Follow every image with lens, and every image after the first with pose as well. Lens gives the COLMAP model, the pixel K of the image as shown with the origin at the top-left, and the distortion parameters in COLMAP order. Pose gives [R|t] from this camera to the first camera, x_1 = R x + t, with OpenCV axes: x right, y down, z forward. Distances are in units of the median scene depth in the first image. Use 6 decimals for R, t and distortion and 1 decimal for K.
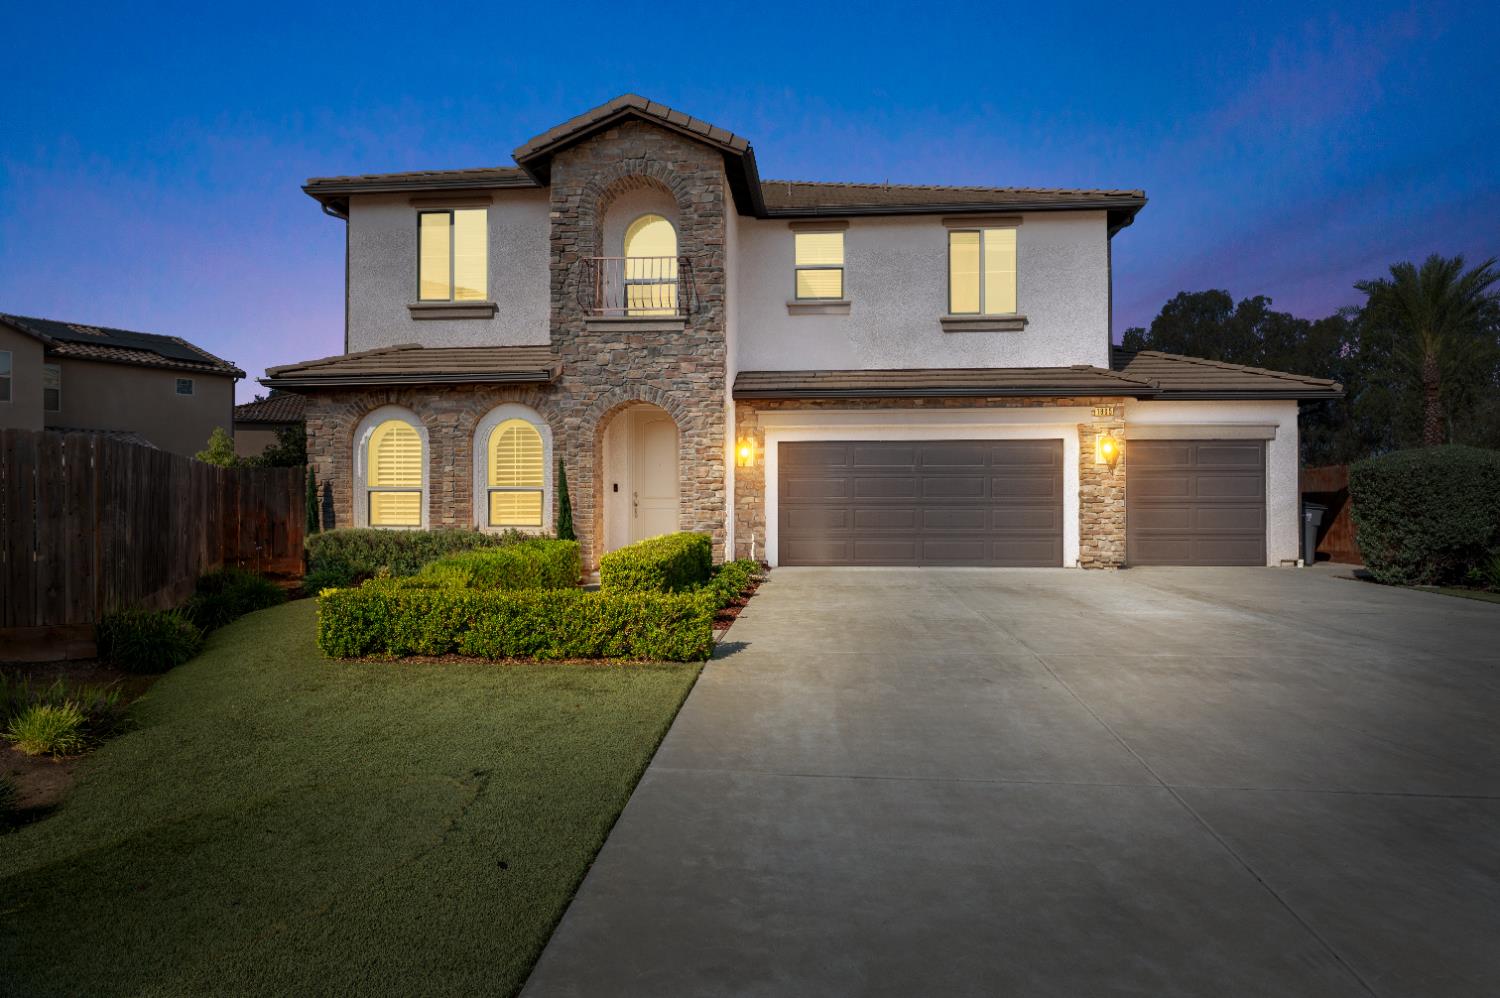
lens RADIAL K [[914.9, 0, 750.0], [0, 914.9, 499.0], [0, 0, 1]] dist [0.001789, 0.000171]
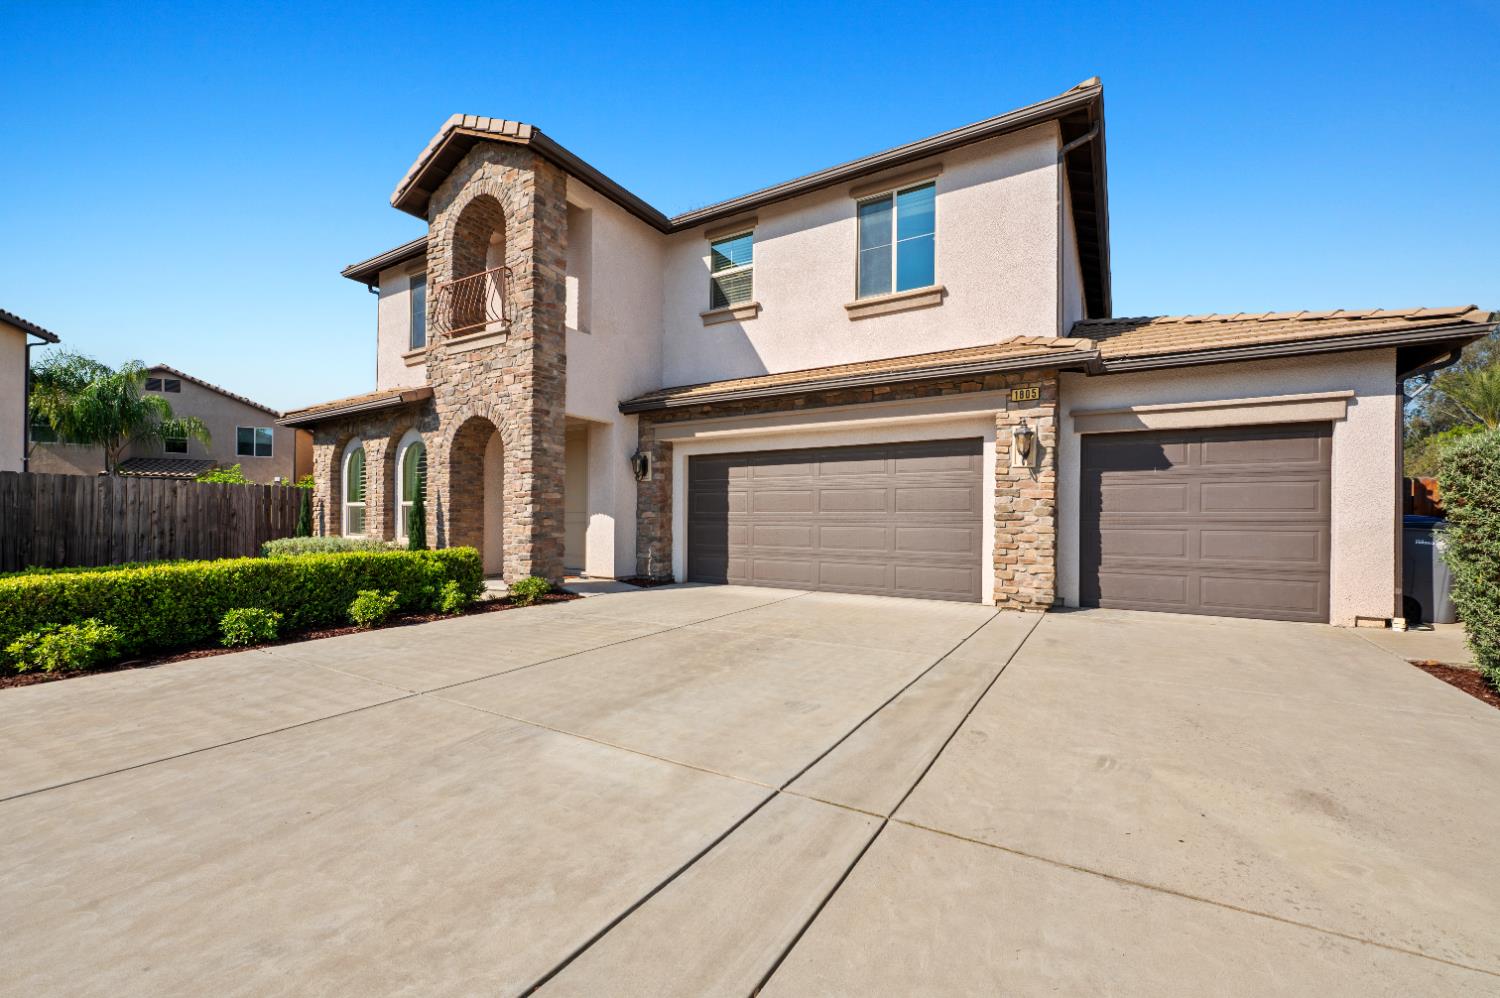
lens RADIAL K [[604.9, 0, 755.1], [0, 604.9, 513.2], [0, 0, 1]] dist [-0.003189, -0.000566]
pose [[0.900935, 0.002067, -0.433948, 0.403040], [-0.001848, 0.999998, 0.000925, -0.001601], [0.433949, -0.000031, 0.900937, 0.475681]]
